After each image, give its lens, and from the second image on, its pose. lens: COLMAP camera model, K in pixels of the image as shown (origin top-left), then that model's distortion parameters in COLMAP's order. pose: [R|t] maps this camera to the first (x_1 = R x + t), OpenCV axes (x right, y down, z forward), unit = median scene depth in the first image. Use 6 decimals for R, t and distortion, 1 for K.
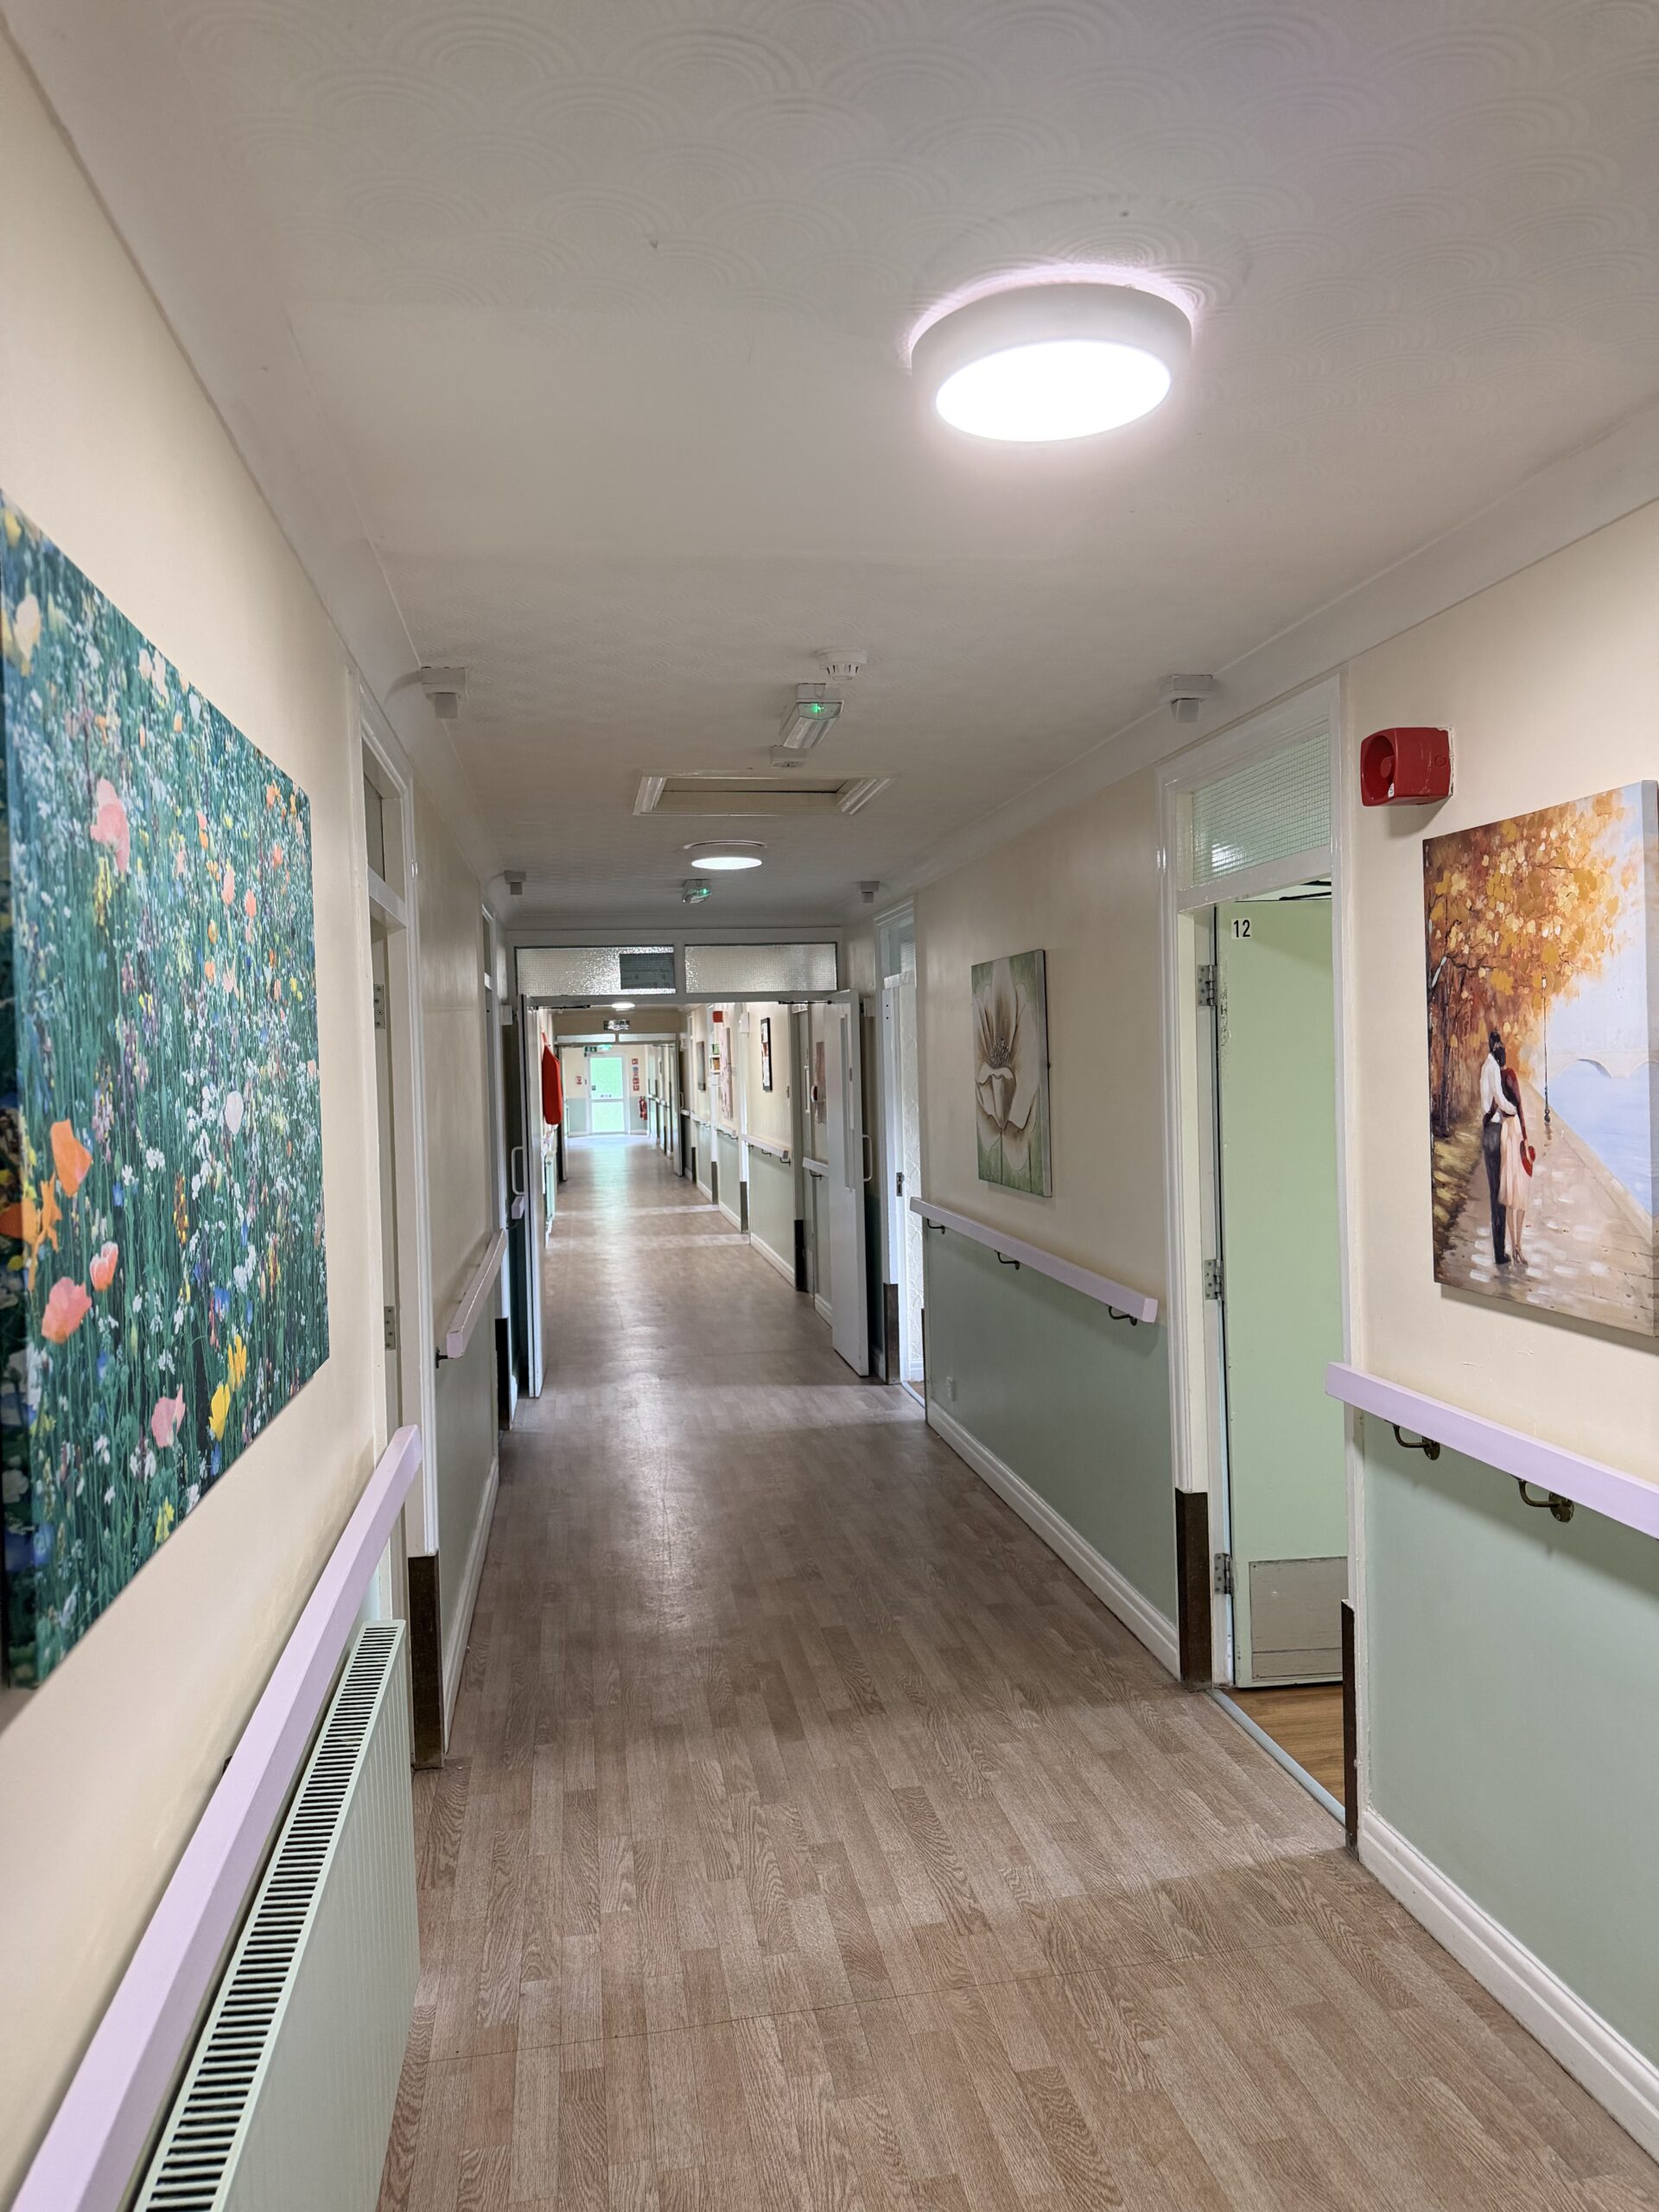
lens RADIAL K [[1553.7, 0, 821.4], [0, 1553.7, 1100.1], [0, 0, 1]] dist [0.059180, -0.101747]
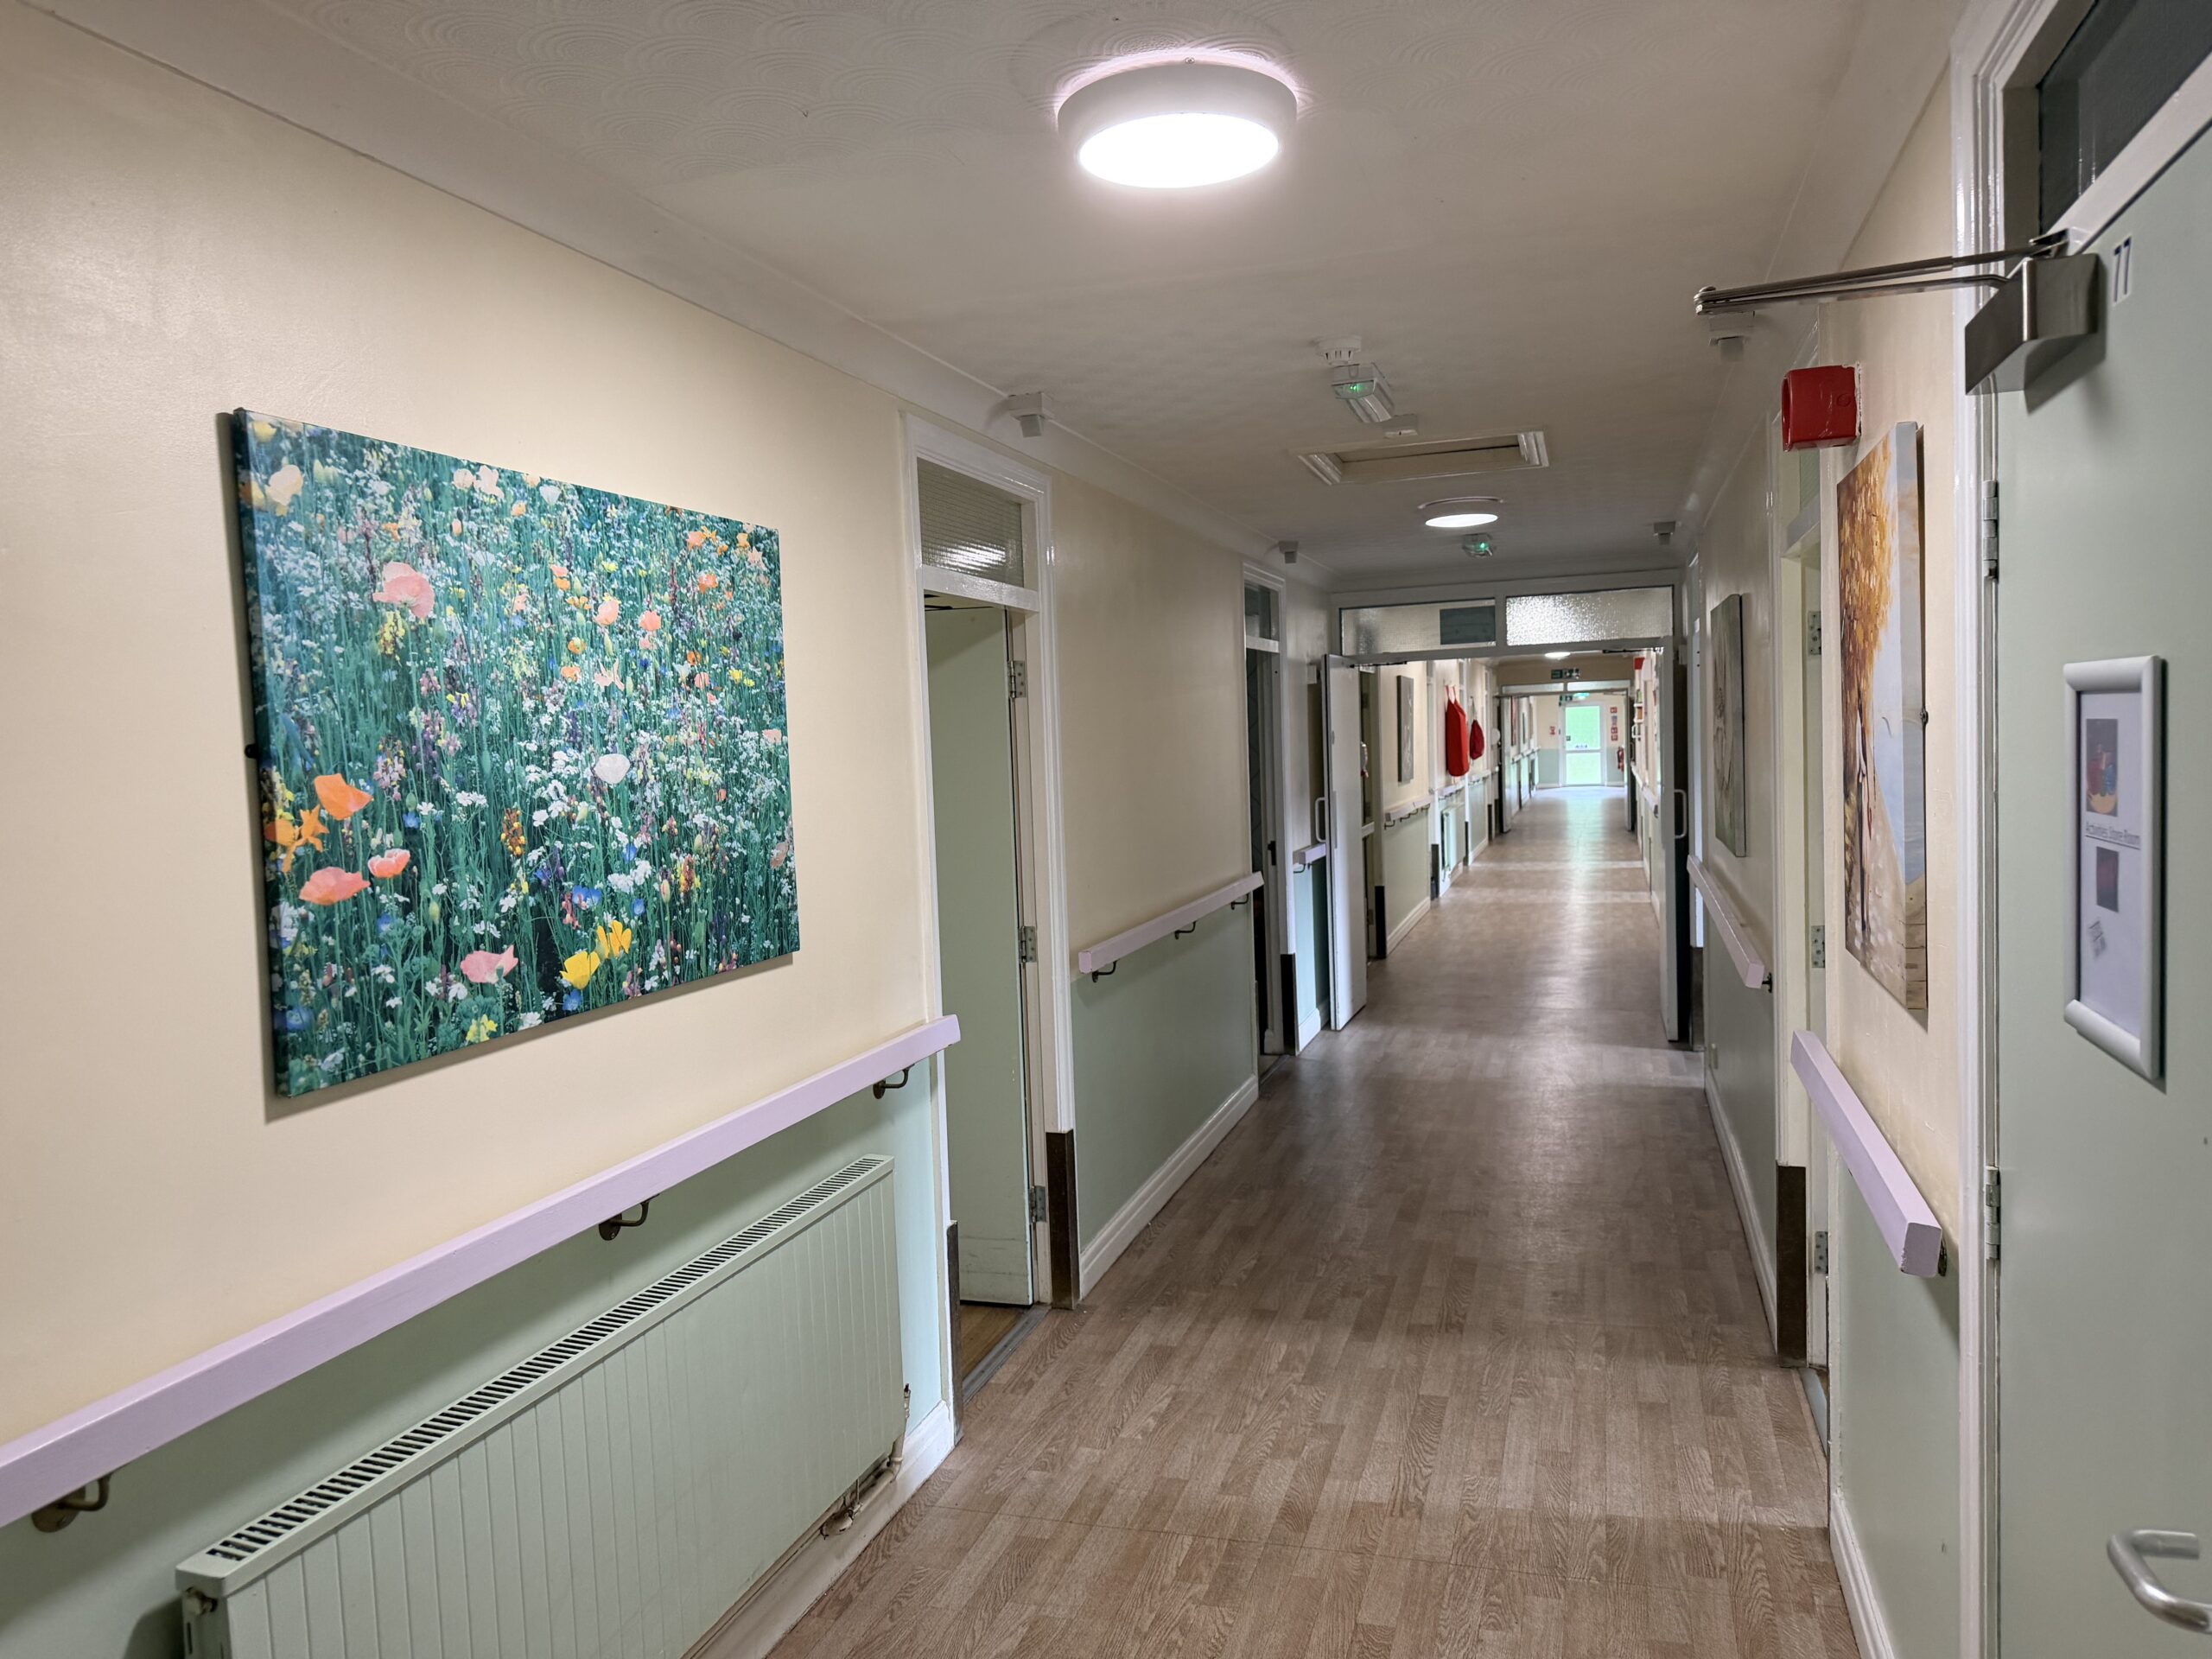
lens RADIAL K [[1534.1, 0, 1106.0], [0, 1534.1, 829.5], [0, 0, 1]] dist [0.175620, -0.367696]
pose [[0.893765, 0.023132, -0.447939, 0.311482], [-0.000197, 0.998689, 0.051180, -0.004390], [0.448536, -0.045655, 0.892598, -0.040691]]
